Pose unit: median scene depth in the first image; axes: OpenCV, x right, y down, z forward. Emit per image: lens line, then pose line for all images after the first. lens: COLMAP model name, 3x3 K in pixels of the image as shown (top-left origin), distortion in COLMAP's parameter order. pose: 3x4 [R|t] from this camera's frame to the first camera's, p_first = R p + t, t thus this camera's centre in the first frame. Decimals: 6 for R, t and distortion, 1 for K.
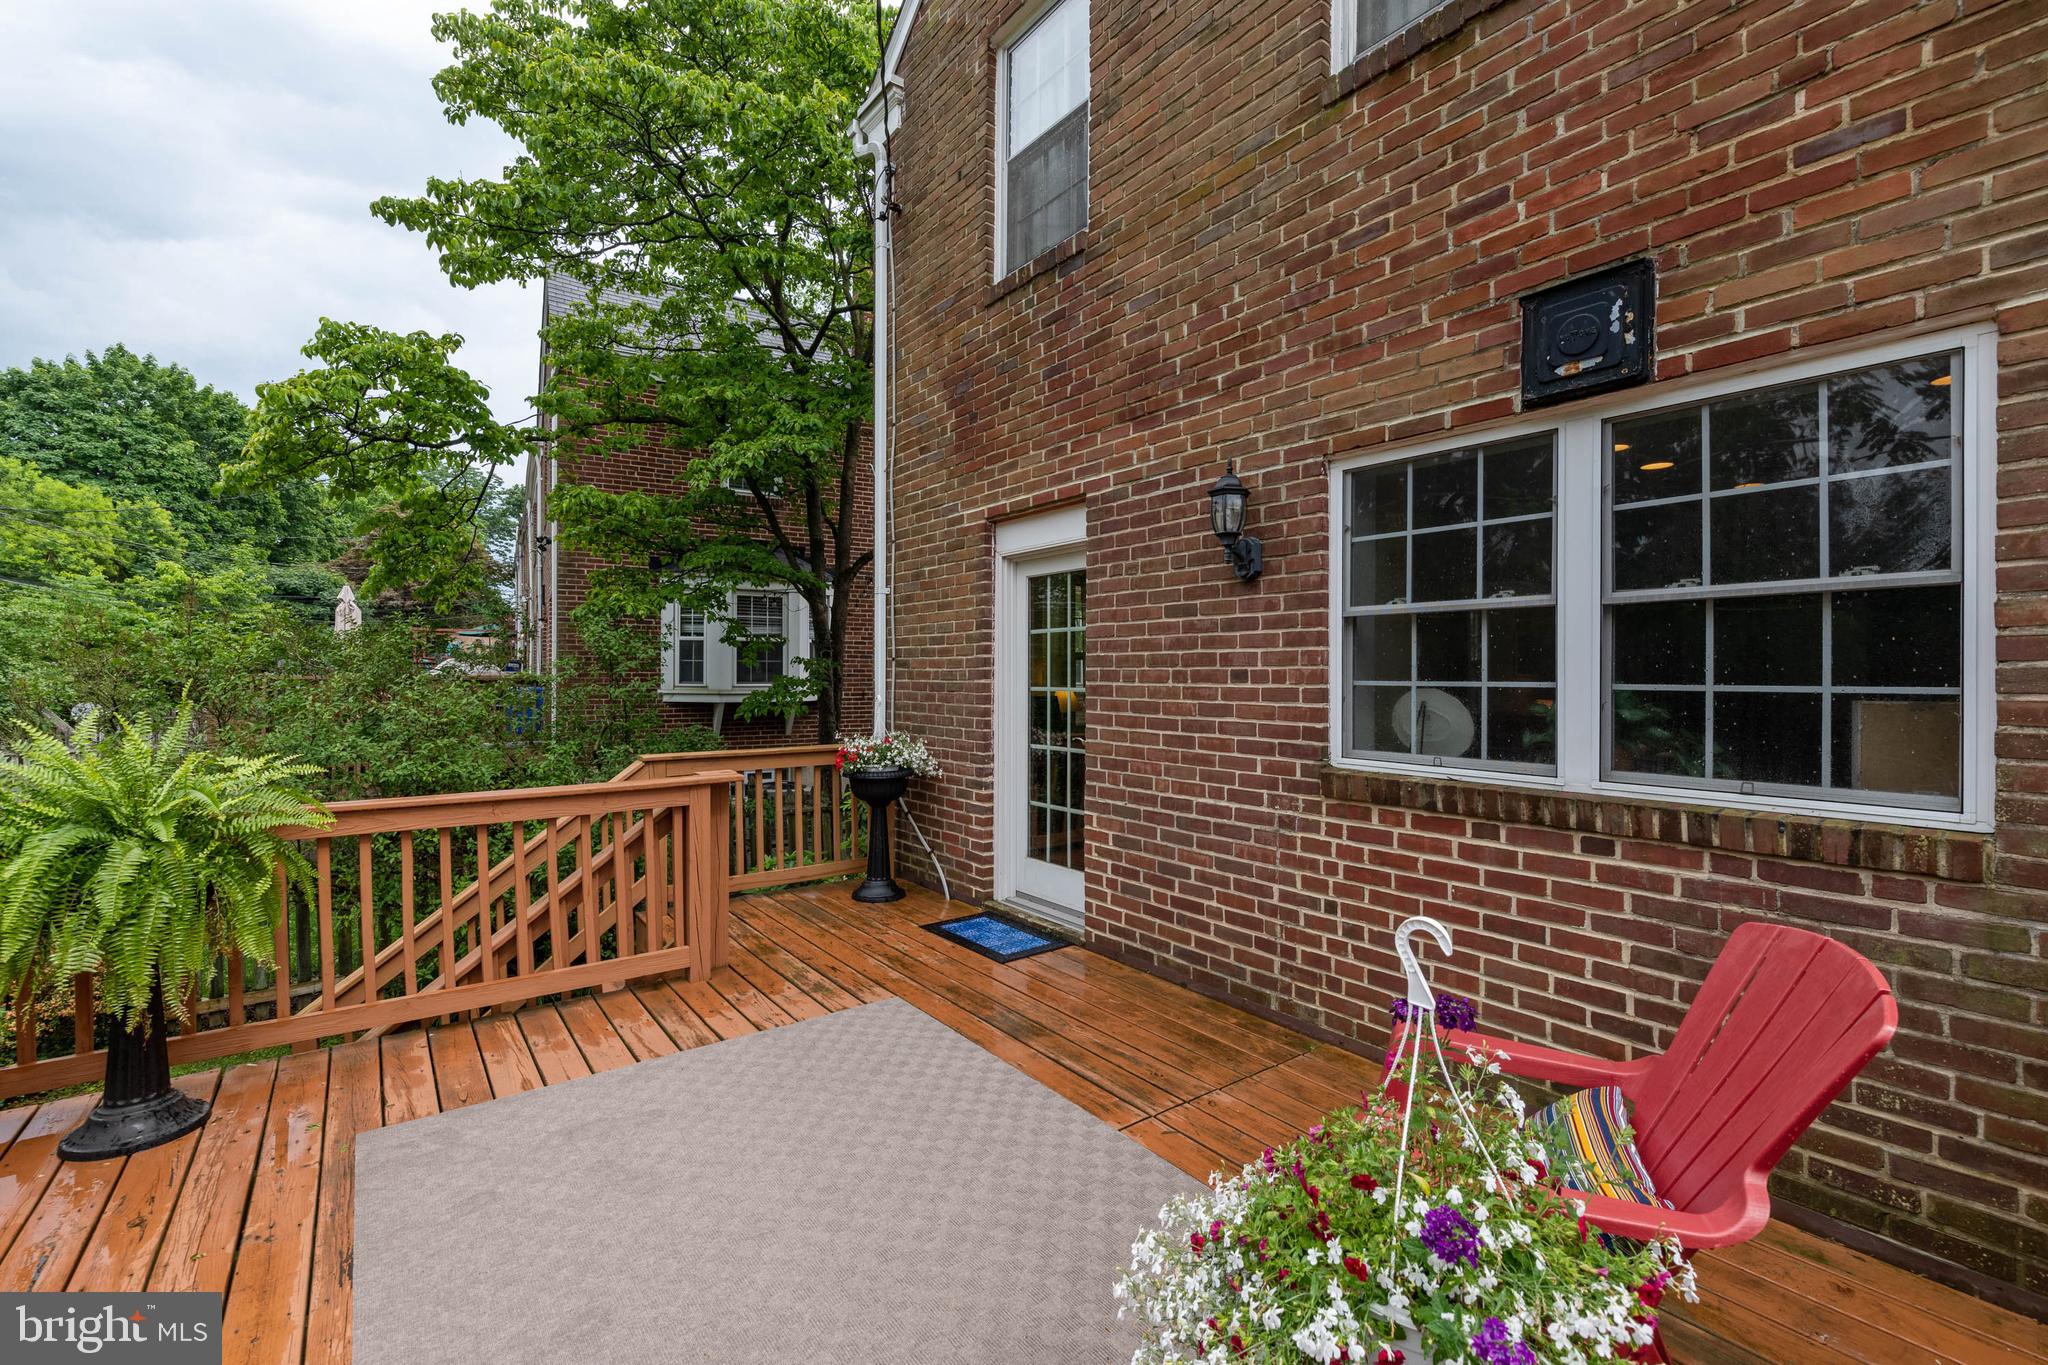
lens RADIAL K [[883.6, 0, 1023.1], [0, 883.6, 671.6], [0, 0, 1]] dist [-0.001124, -0.001638]
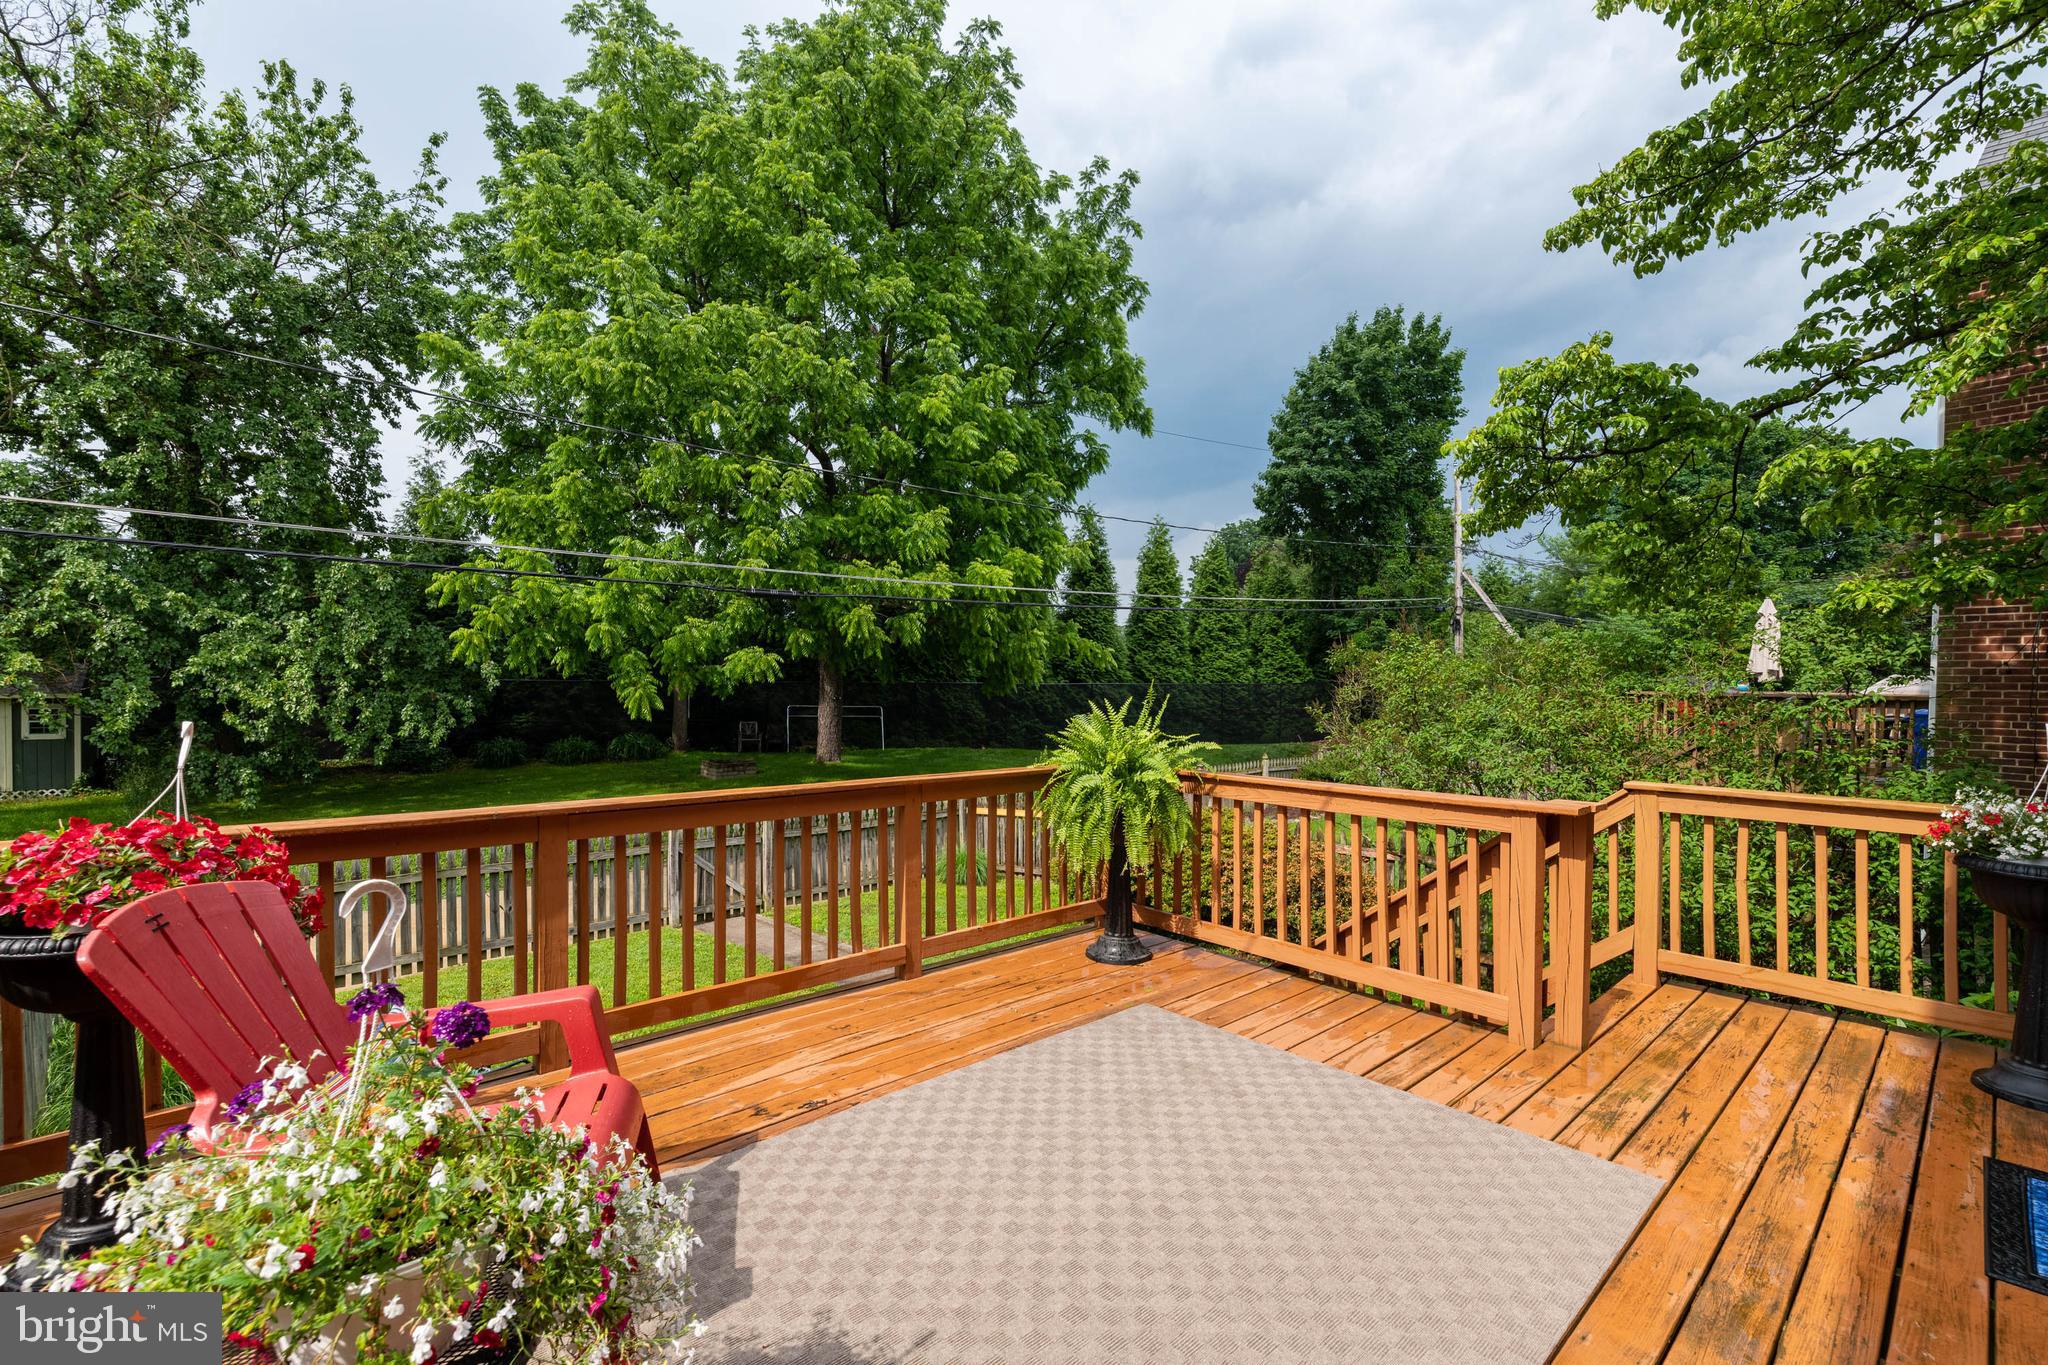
lens RADIAL K [[883.6, 0, 1024.5], [0, 883.6, 687.8], [0, 0, 1]] dist [-0.001124, -0.001638]
pose [[0.098638, 0.002586, -0.995120, 0.427405], [-0.007276, 0.999972, 0.001877, 0.013788], [0.995097, 0.007055, 0.098654, 0.456096]]
